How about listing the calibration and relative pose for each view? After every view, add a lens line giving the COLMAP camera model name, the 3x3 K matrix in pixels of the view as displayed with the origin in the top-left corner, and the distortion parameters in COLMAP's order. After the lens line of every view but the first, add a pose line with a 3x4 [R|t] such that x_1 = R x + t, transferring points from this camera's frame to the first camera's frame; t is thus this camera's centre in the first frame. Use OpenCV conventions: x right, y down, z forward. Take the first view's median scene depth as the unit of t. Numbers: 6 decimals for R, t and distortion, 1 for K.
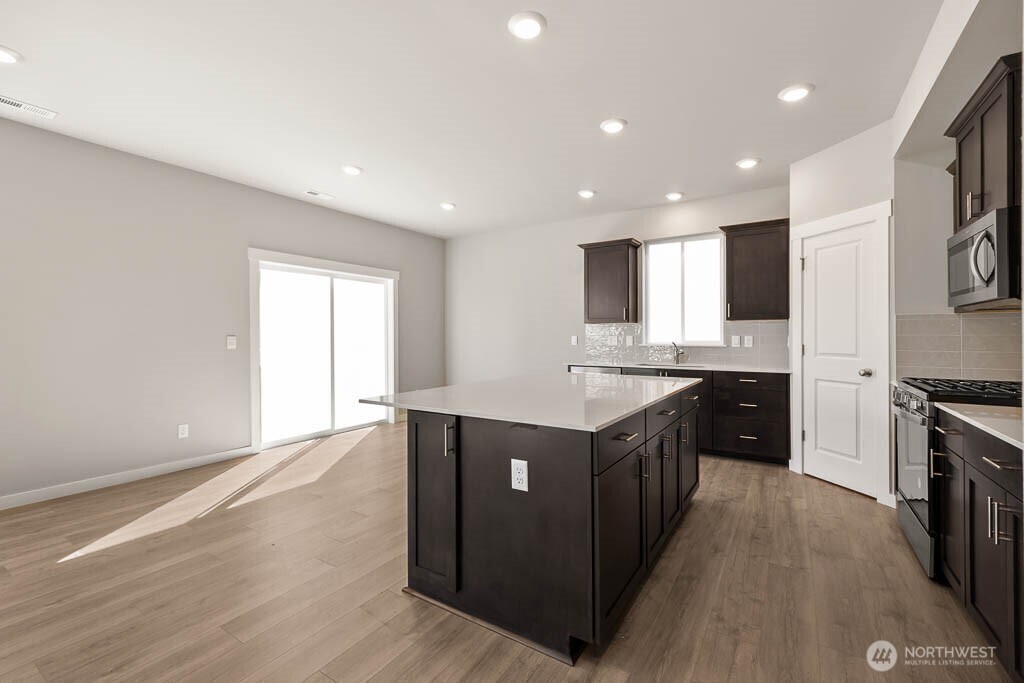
lens RADIAL K [[432.5, 0, 511.9], [0, 432.5, 337.2], [0, 0, 1]] dist [0.002069, 0.000164]
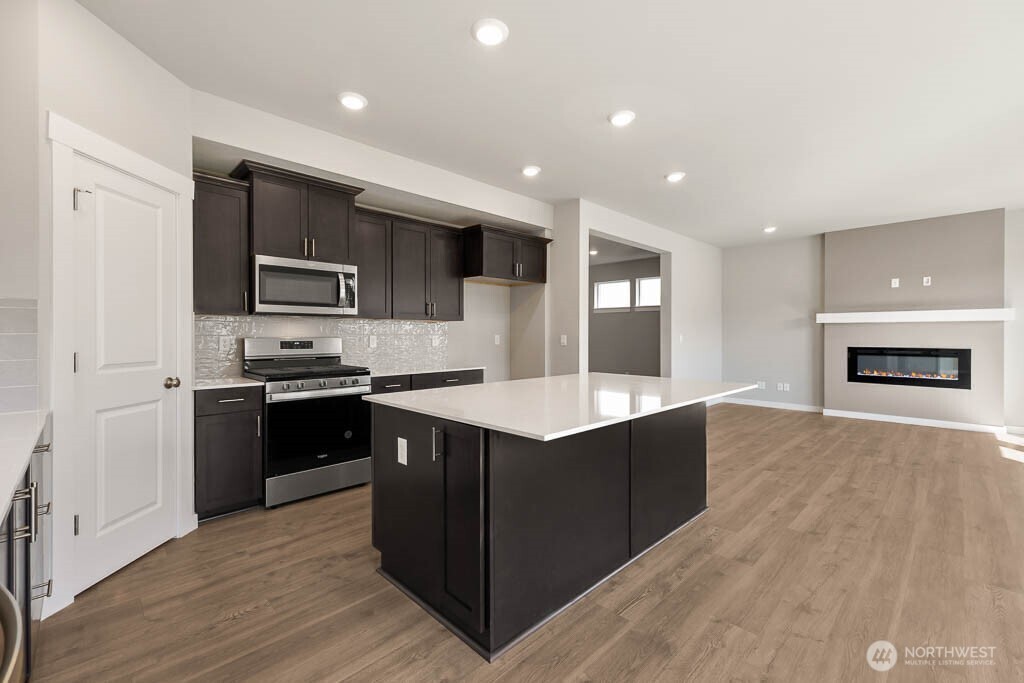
lens RADIAL K [[432.5, 0, 511.9], [0, 432.5, 337.2], [0, 0, 1]] dist [0.002069, 0.000164]
pose [[-0.973882, 0.002827, 0.227037, 0.034746], [0.003882, 0.999984, 0.004199, -0.001752], [-0.227022, 0.004971, -0.973877, 1.380654]]
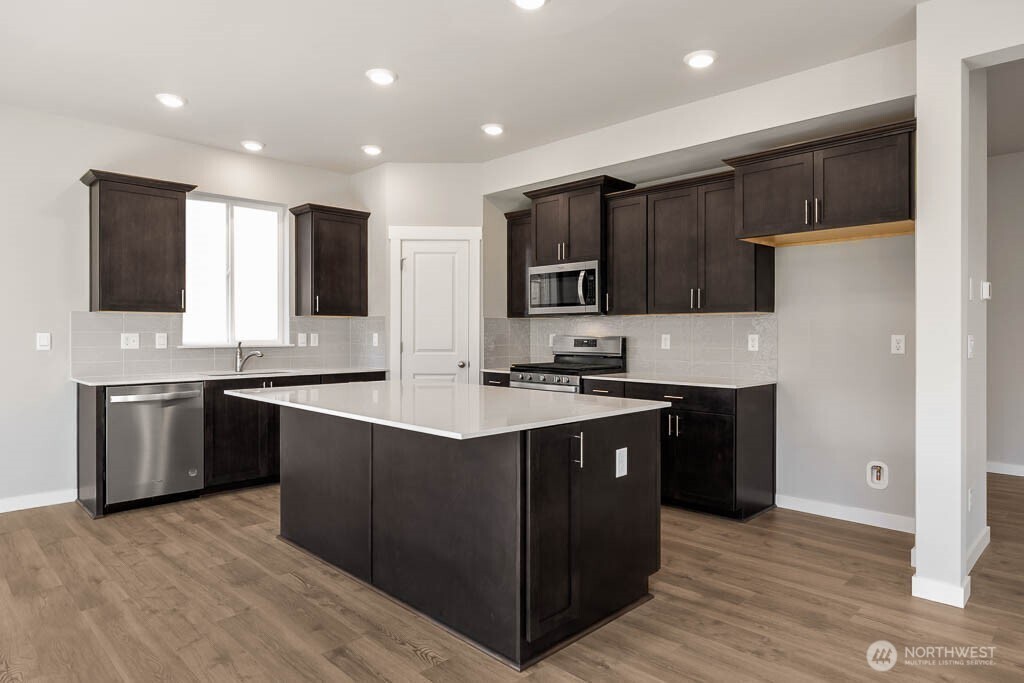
lens RADIAL K [[618.2, 0, 513.2], [0, 618.2, 328.9], [0, 0, 1]] dist [0.005702, 0.000682]
pose [[0.216778, 0.007439, 0.976193, -0.707346], [-0.001304, 0.999972, -0.007330, -0.004440], [-0.976220, 0.000316, 0.216782, 0.416734]]
